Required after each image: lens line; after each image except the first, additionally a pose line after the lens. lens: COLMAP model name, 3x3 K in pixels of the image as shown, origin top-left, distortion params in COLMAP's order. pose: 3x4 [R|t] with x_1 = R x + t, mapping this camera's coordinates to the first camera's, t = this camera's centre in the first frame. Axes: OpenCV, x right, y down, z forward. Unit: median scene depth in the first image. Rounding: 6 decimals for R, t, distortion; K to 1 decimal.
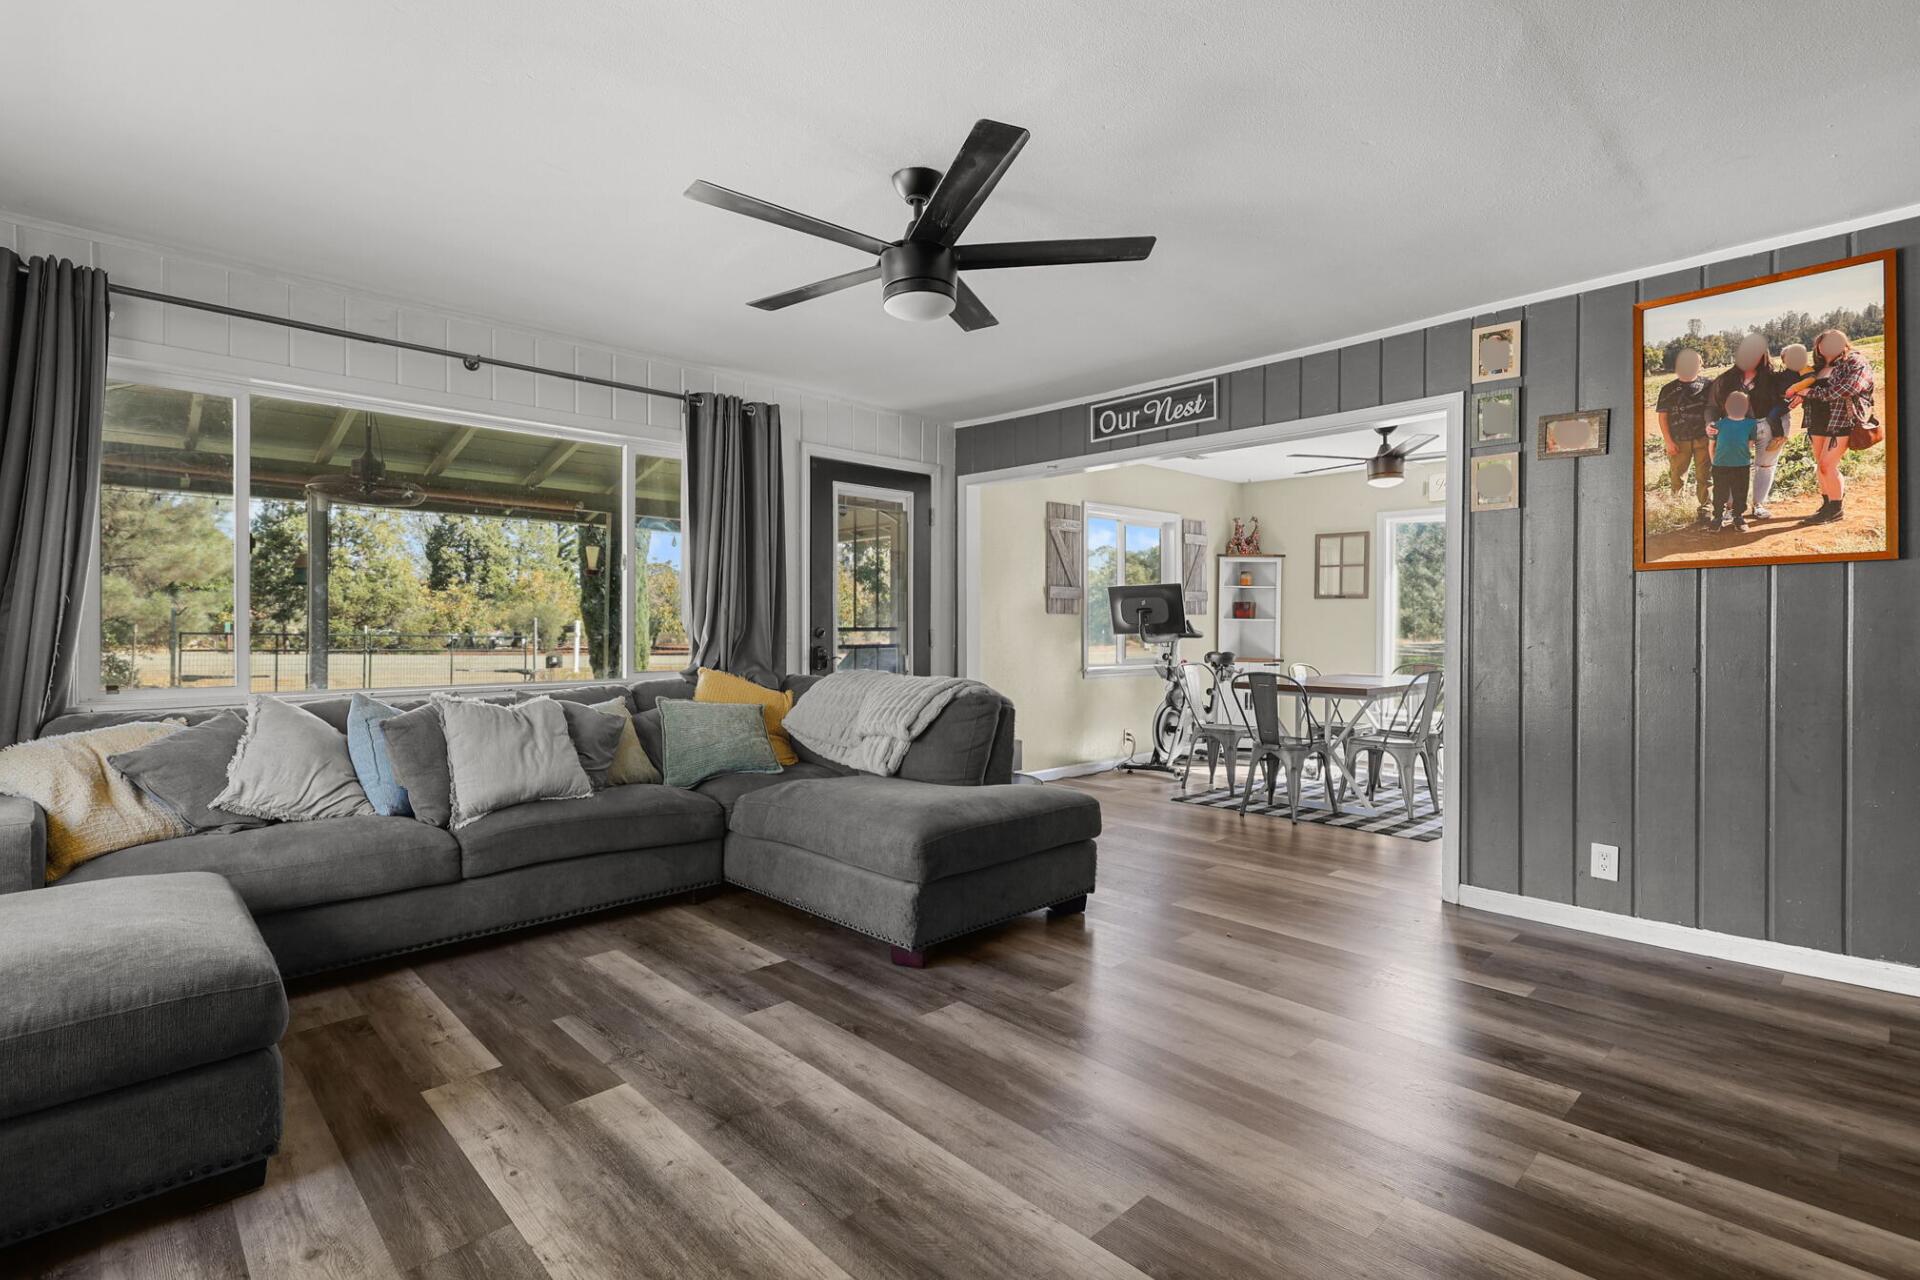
lens RADIAL K [[897.0, 0, 958.0], [0, 897.0, 635.3], [0, 0, 1]] dist [0.005390, 0.000496]
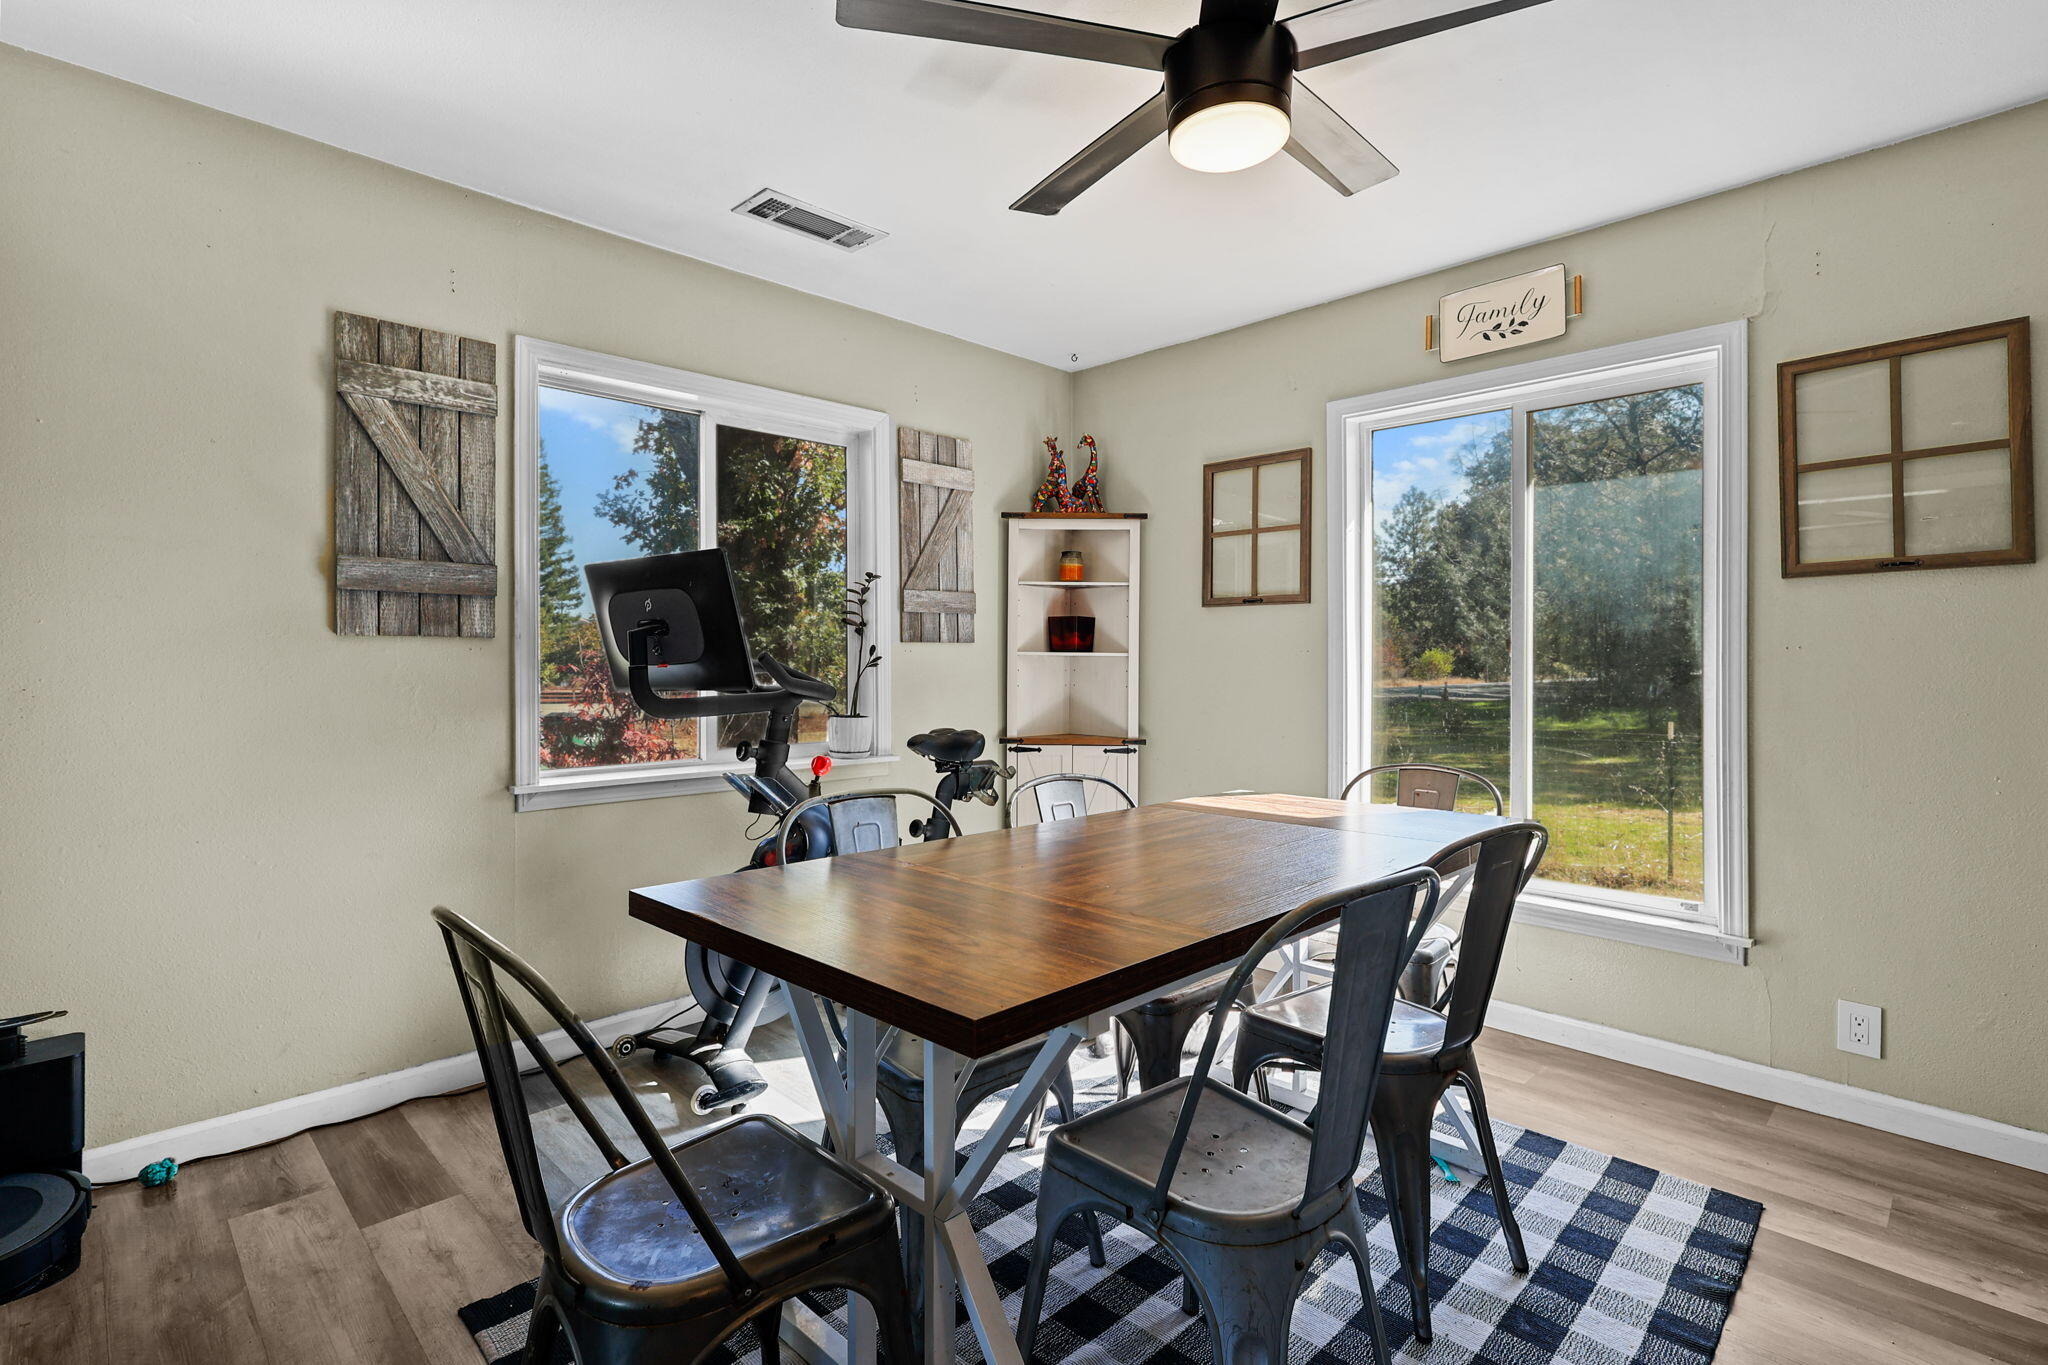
lens RADIAL K [[956.8, 0, 1021.9], [0, 956.8, 677.5], [0, 0, 1]] dist [0.005390, 0.000496]
pose [[0.999867, -0.005182, 0.015453, 0.297813], [0.005206, 0.999985, -0.001452, -0.004615], [-0.015446, 0.001532, 0.999880, 0.517374]]
